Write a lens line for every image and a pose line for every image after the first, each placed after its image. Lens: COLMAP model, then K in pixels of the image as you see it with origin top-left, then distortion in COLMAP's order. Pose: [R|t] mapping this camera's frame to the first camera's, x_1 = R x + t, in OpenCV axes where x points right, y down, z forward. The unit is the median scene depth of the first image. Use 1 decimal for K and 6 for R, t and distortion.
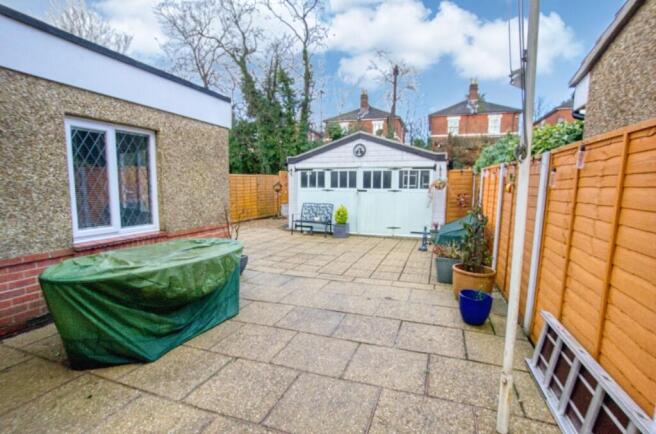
lens RADIAL K [[315.1, 0, 328.0], [0, 315.1, 217.0], [0, 0, 1]] dist [-0.029861, 0.000169]
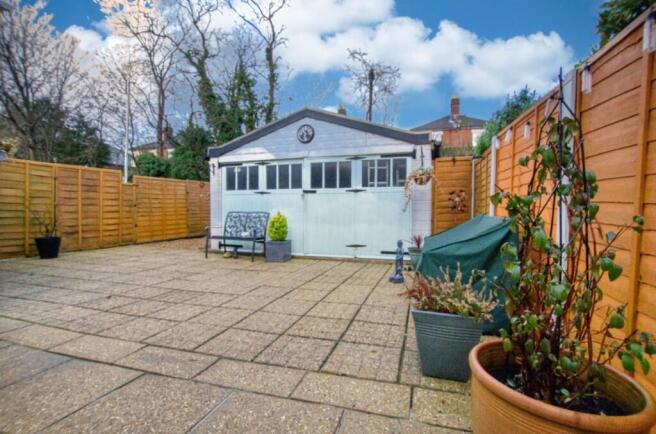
lens RADIAL K [[315.1, 0, 328.0], [0, 315.1, 217.0], [0, 0, 1]] dist [-0.029861, 0.000169]
pose [[0.998987, -0.005253, 0.044690, 0.117025], [0.008696, 0.996978, -0.077199, 0.023678], [-0.044149, 0.077509, 0.996014, 0.323394]]
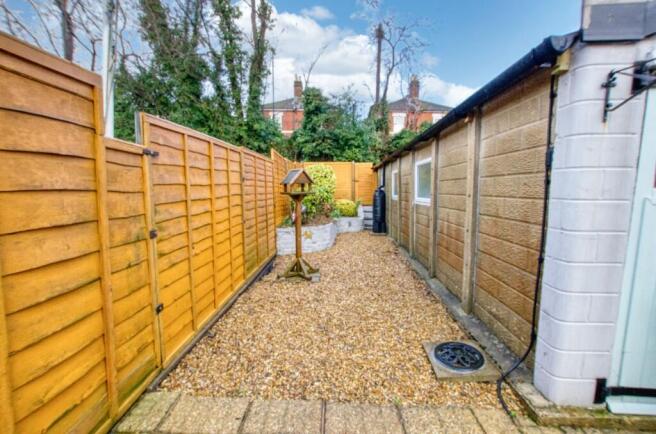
lens RADIAL K [[285.5, 0, 328.0], [0, 285.5, 217.0], [0, 0, 1]] dist [-0.028407, -0.000059]
pose [[0.942413, -0.040713, 0.331965, -0.321524], [0.041206, 0.999135, 0.005555, -0.085952], [-0.331904, 0.008444, 0.943275, 0.966301]]
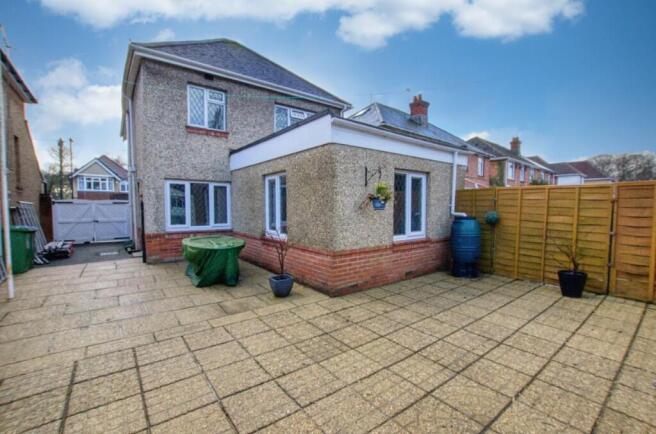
lens RADIAL K [[285.5, 0, 328.0], [0, 285.5, 217.0], [0, 0, 1]] dist [-0.028407, -0.000059]
pose [[-0.538541, 0.014640, -0.842472, 0.220383], [-0.096775, 0.992158, 0.079104, -0.088131], [0.837023, 0.124131, -0.532901, 0.898481]]
